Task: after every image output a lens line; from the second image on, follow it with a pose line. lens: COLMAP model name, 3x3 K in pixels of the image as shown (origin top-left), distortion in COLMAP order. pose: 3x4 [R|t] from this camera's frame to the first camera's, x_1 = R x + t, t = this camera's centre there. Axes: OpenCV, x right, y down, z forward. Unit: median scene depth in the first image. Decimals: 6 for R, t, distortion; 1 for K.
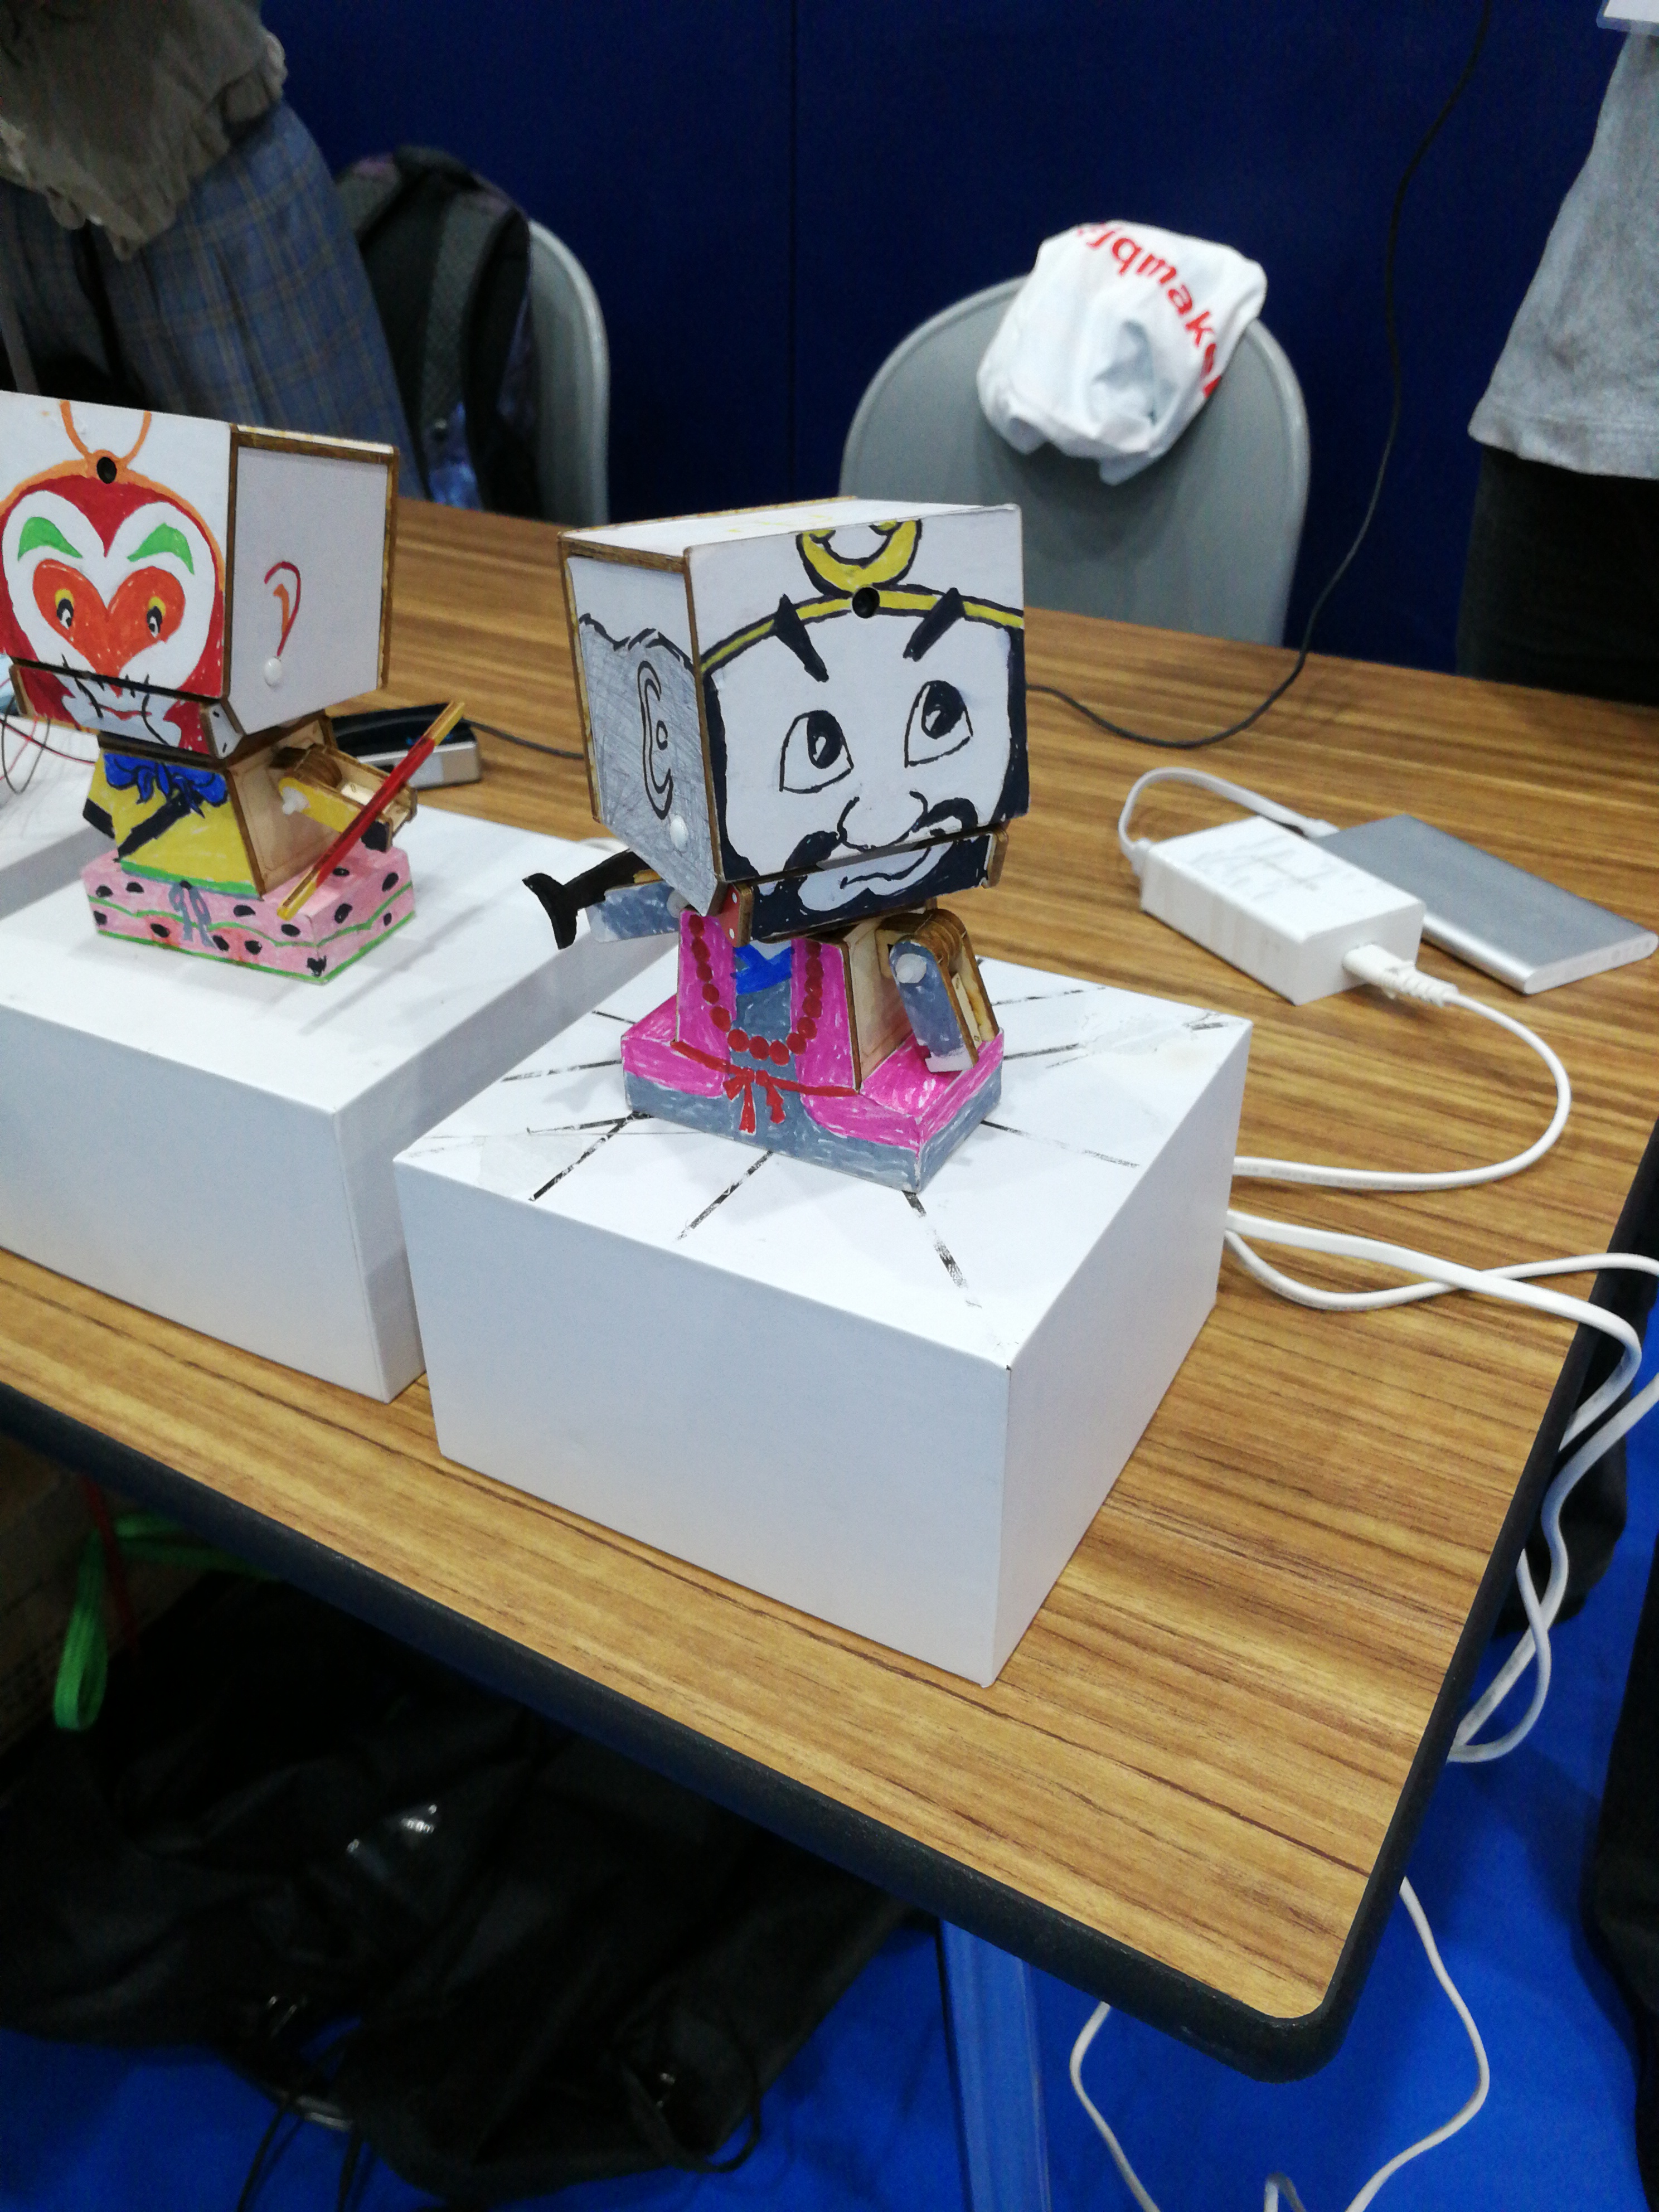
lens RADIAL K [[1856.3, 0, 898.0], [0, 1856.3, 1113.1], [0, 0, 1]] dist [-0.017524, 0.159721]
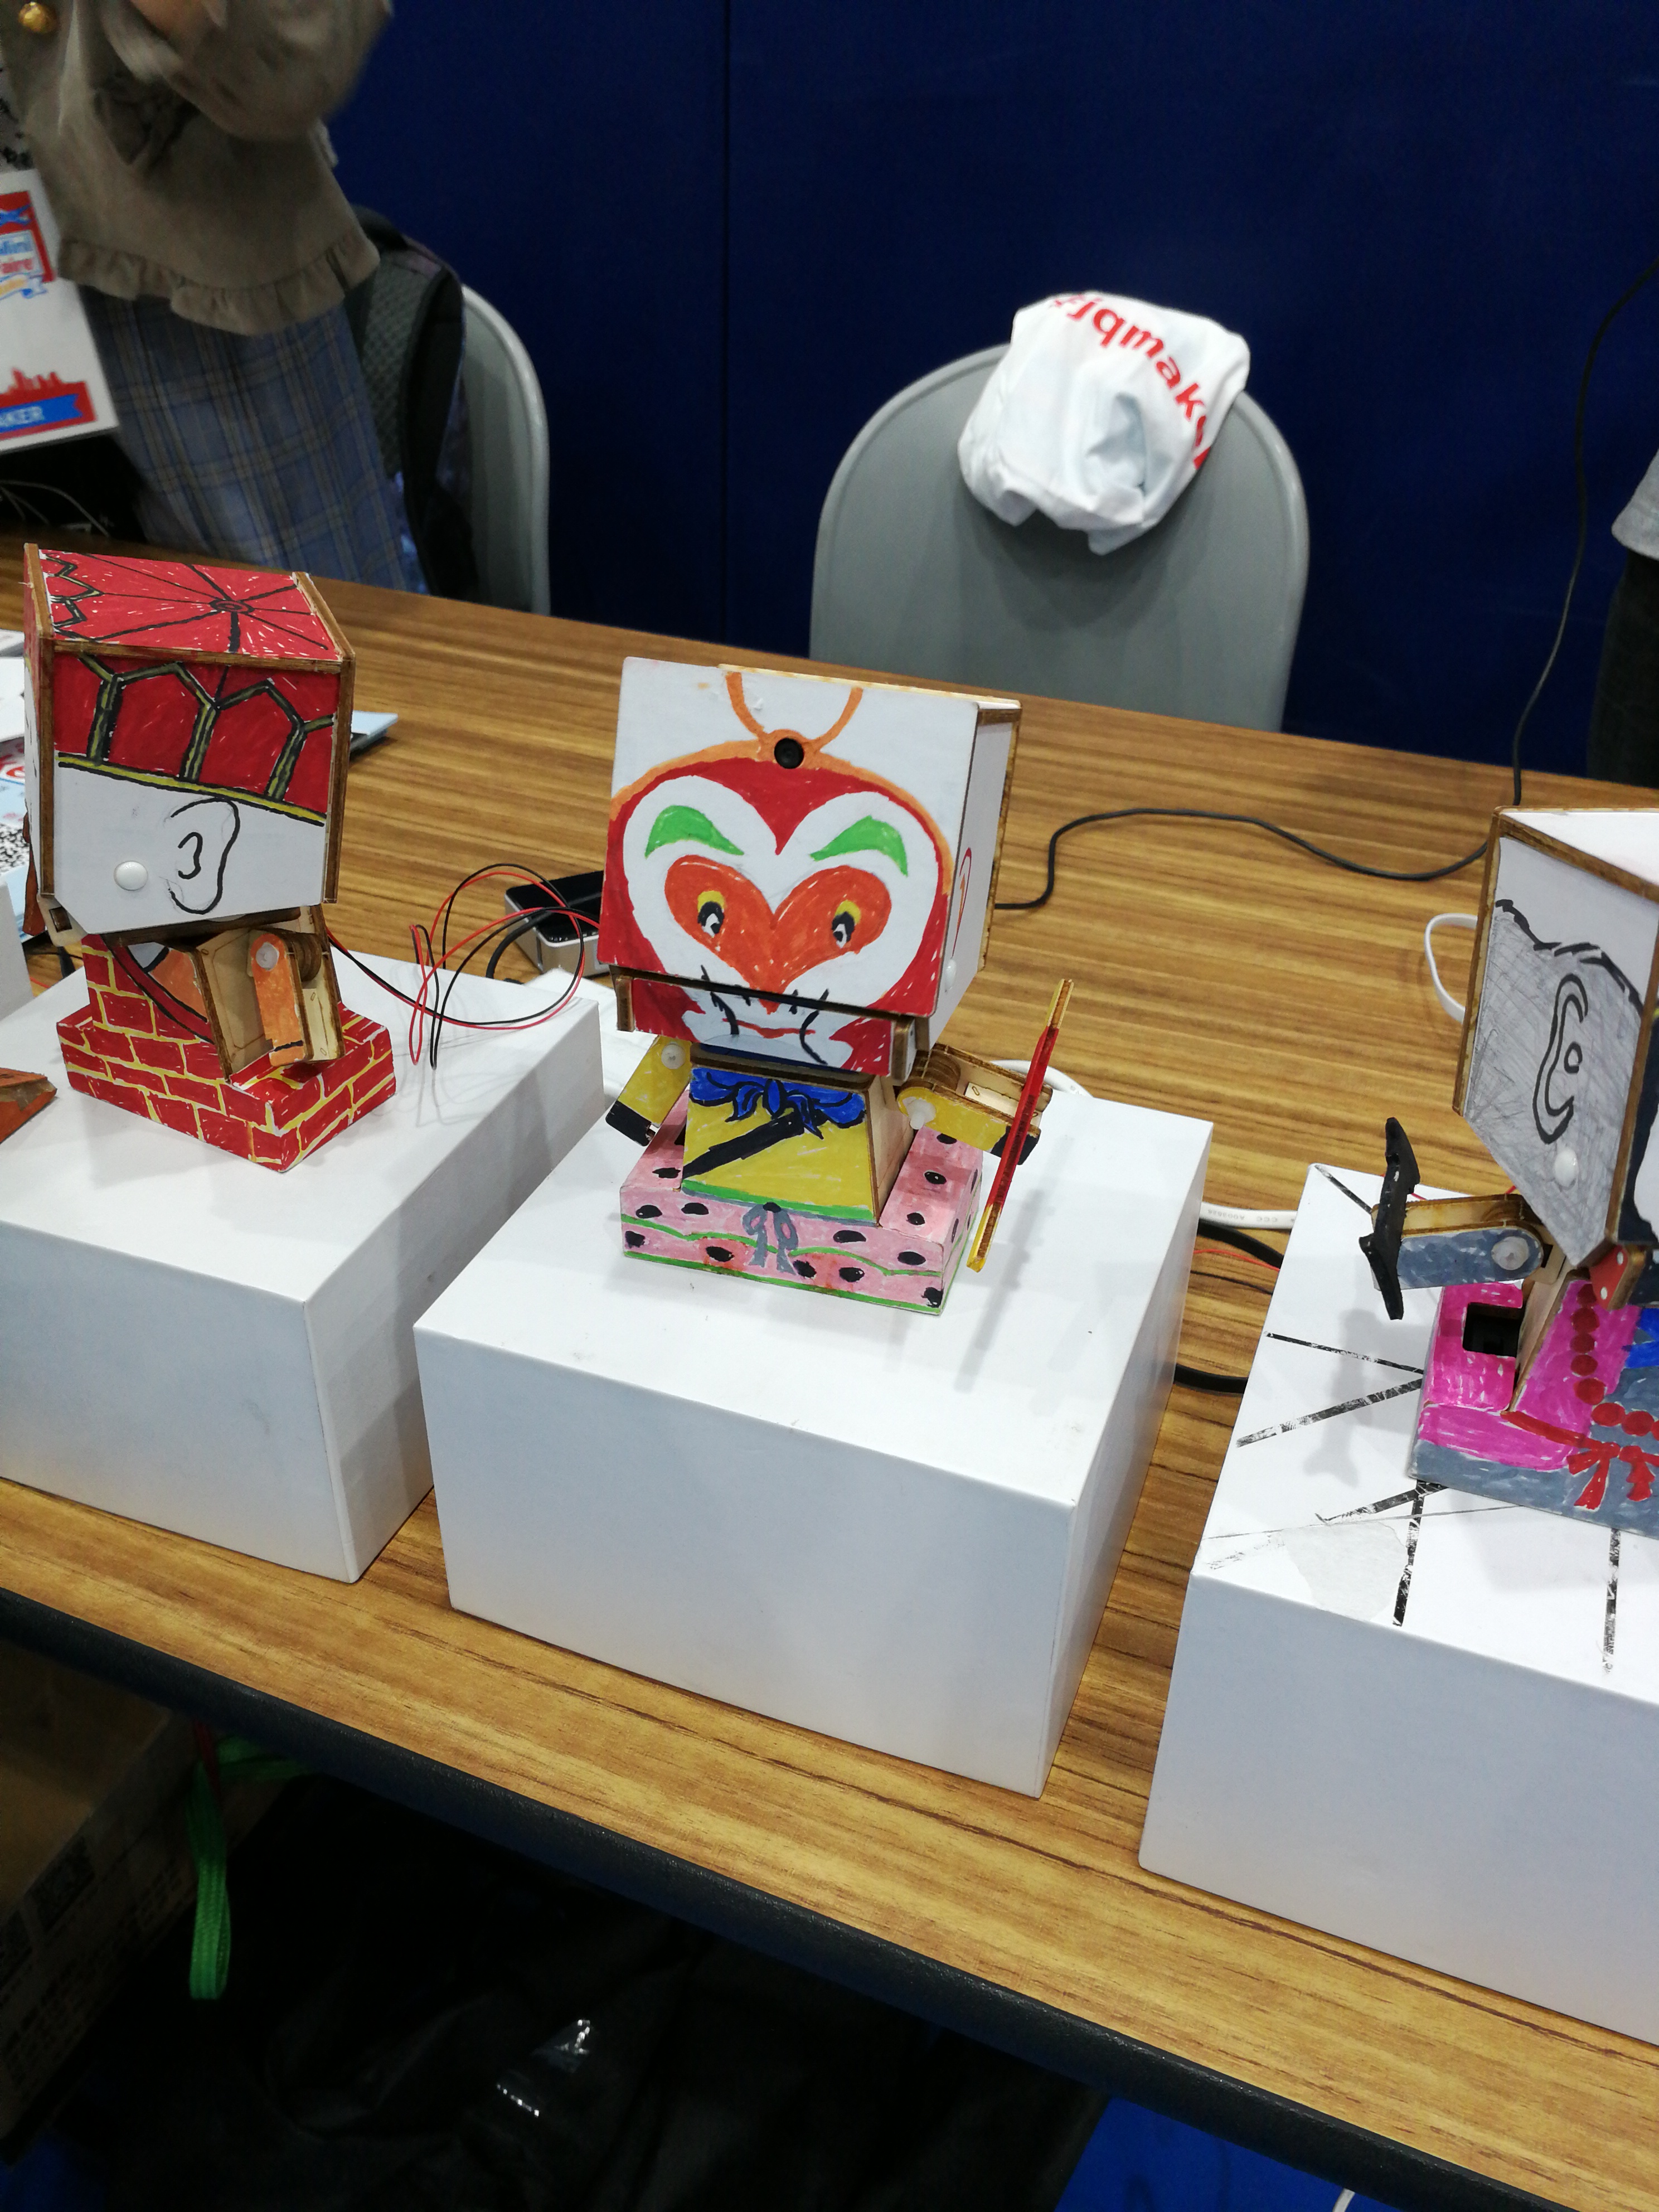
lens RADIAL K [[1793.9, 0, 829.5], [0, 1793.9, 1106.0], [0, 0, 1]] dist [0.021509, -0.020446]
pose [[0.989459, -0.052356, 0.135014, -0.466283], [0.051279, 0.998619, 0.011443, -0.176782], [-0.135427, -0.004399, 0.990778, 0.194657]]
